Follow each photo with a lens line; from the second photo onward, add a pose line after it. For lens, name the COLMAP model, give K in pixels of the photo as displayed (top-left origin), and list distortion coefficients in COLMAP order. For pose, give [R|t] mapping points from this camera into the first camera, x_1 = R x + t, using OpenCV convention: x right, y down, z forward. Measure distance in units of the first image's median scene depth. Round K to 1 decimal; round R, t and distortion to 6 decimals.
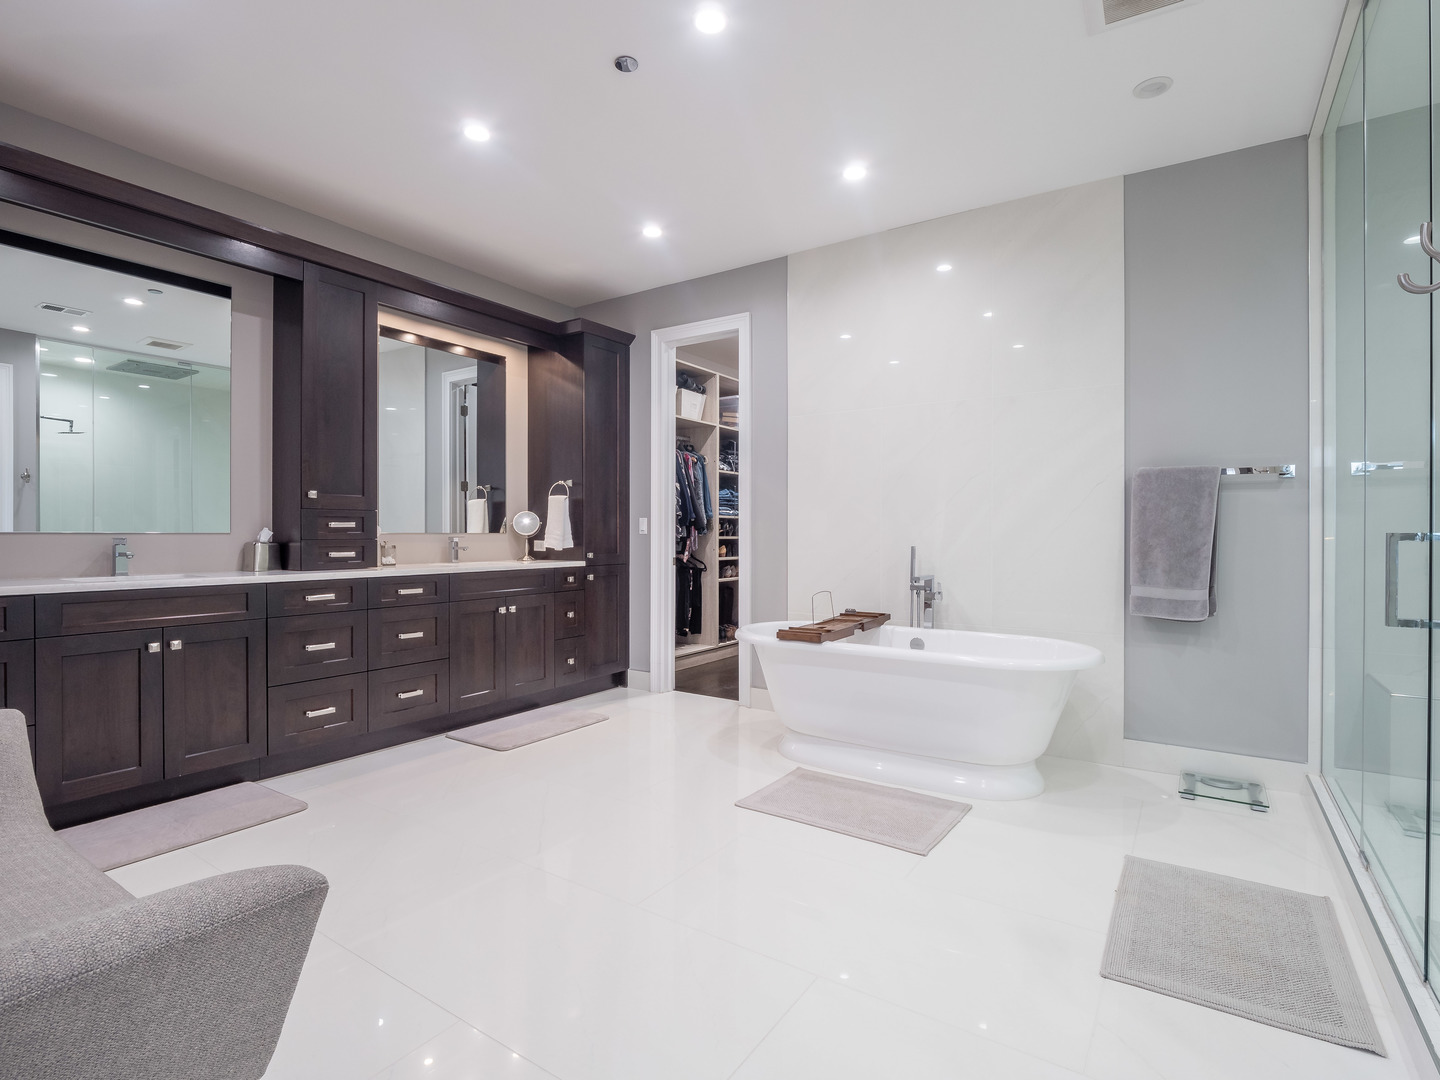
lens RADIAL K [[707.5, 0, 720.6], [0, 707.5, 538.8], [0, 0, 1]] dist [-0.019030, -0.000075]
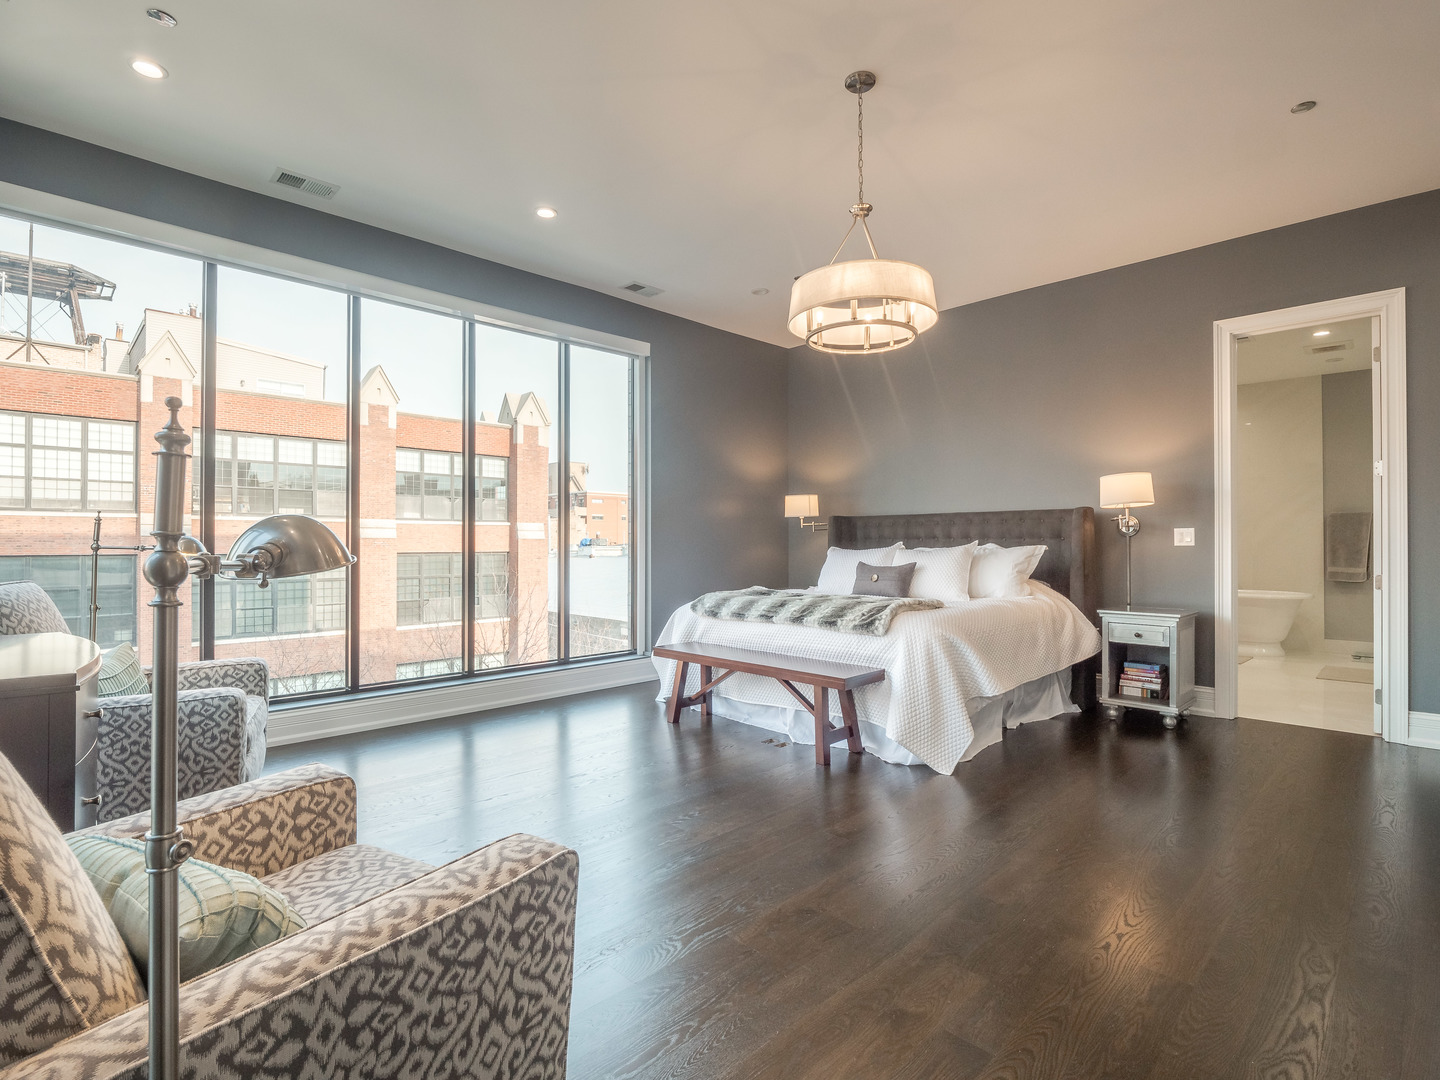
lens RADIAL K [[707.5, 0, 718.1], [0, 707.5, 542.4], [0, 0, 1]] dist [-0.019030, -0.000075]
pose [[0.980154, -0.001867, -0.198230, -0.839123], [0.000205, 0.999965, -0.008404, 0.009200], [0.198239, 0.008197, 0.980119, -1.496581]]
